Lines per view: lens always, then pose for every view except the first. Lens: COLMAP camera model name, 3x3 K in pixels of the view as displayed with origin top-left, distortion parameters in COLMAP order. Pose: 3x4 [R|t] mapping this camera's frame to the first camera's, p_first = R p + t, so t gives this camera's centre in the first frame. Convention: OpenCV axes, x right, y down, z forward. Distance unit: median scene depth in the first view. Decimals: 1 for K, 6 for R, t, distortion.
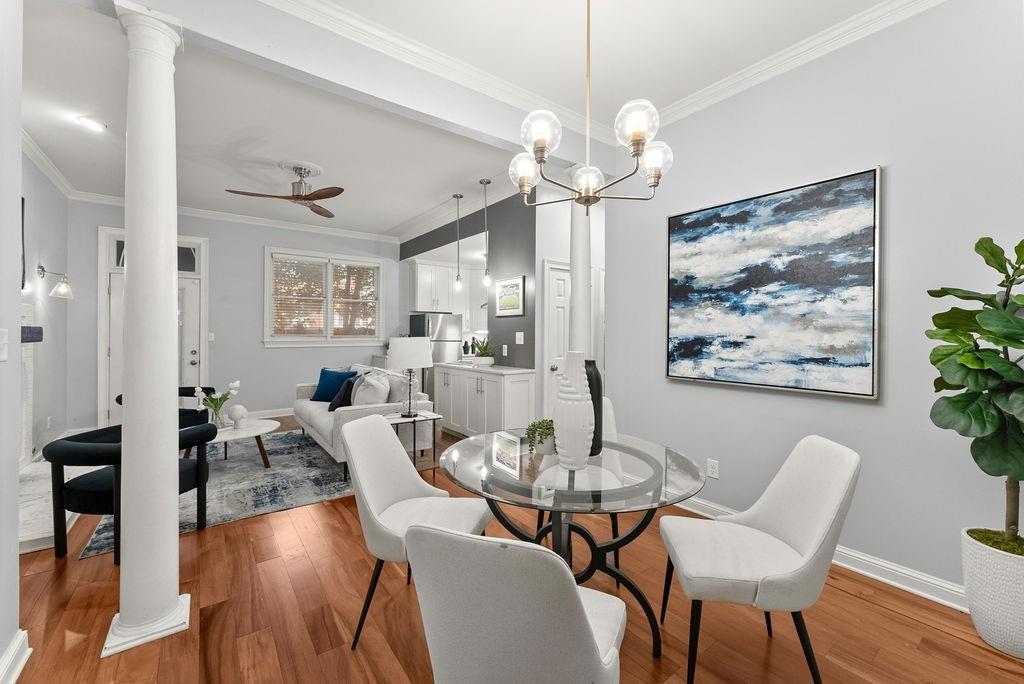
lens RADIAL K [[419.0, 0, 508.7], [0, 419.0, 325.9], [0, 0, 1]] dist [0.000823, -0.000143]
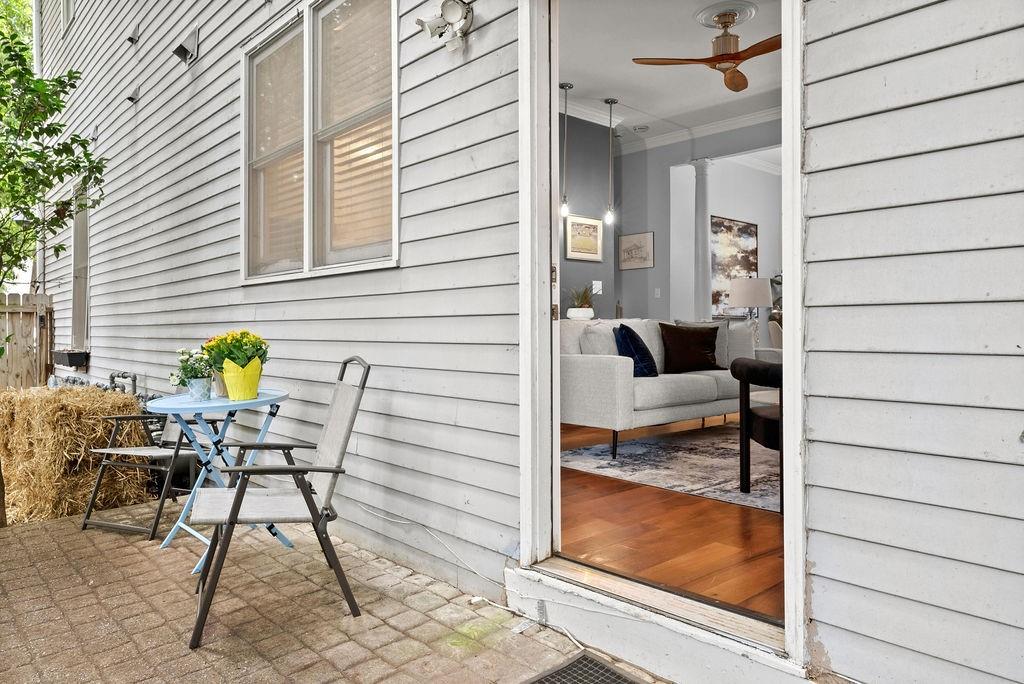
lens RADIAL K [[686.4, 0, 512.5], [0, 686.4, 334.0], [0, 0, 1]] dist [-0.002882, -0.000562]
pose [[-0.095586, -0.008997, 0.995381, -1.356725], [-0.012497, 0.999891, 0.007838, 0.114460], [-0.995343, -0.011690, -0.095688, 1.263919]]
